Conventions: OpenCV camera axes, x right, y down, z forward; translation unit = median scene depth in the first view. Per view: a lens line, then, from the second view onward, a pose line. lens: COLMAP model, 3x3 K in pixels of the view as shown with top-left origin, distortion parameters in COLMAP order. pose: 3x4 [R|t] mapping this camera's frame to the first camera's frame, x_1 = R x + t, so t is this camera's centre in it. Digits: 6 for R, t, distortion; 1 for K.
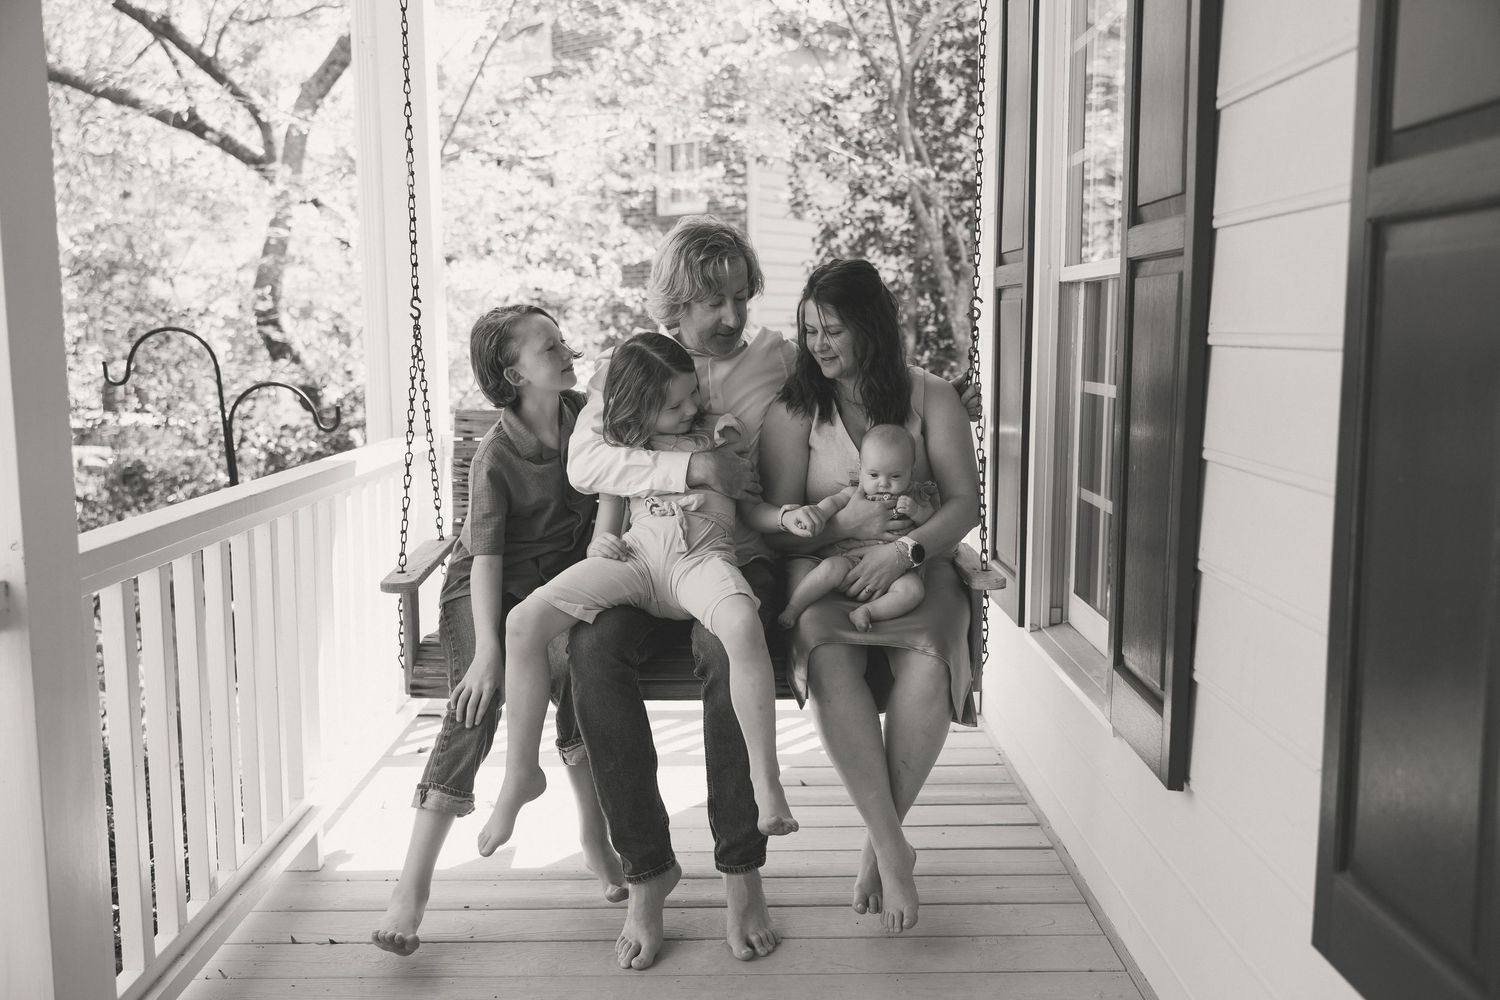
lens RADIAL K [[1367.3, 0, 749.4], [0, 1367.3, 497.7], [0, 0, 1]] dist [0.010430, 0.000000]
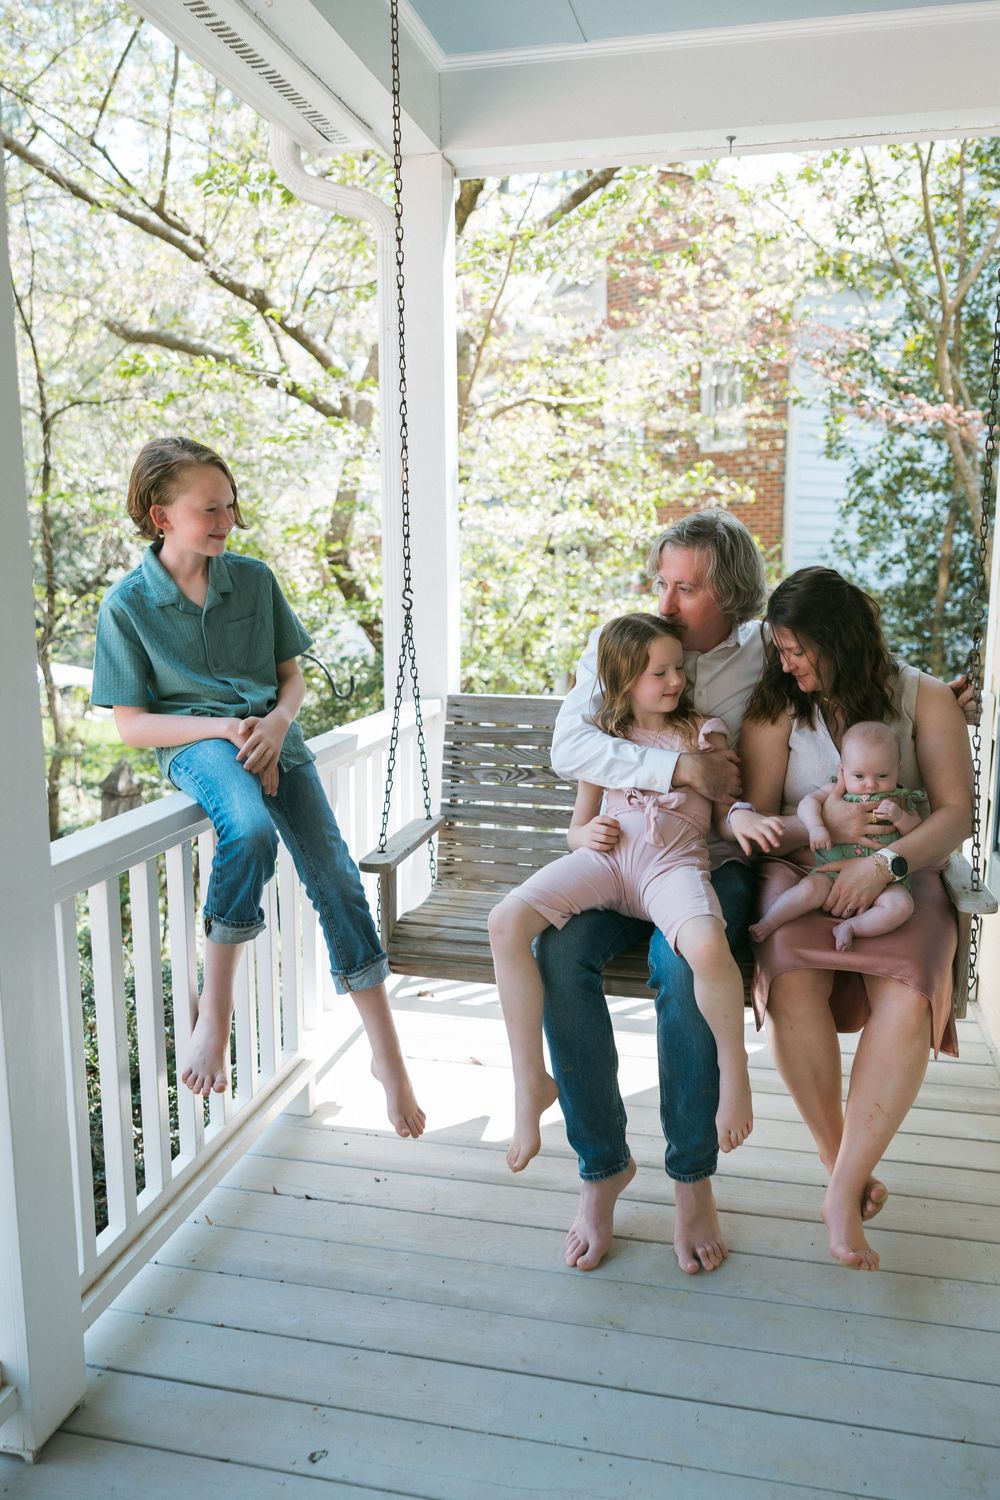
lens RADIAL K [[1223.2, 0, 501.1], [0, 1223.2, 753.4], [0, 0, 1]] dist [0.007680, 0.010425]
pose [[0.971134, 0.043397, -0.234554, 0.046671], [-0.030568, 0.997845, 0.058061, -0.073156], [0.236568, -0.049215, 0.970368, 0.099661]]
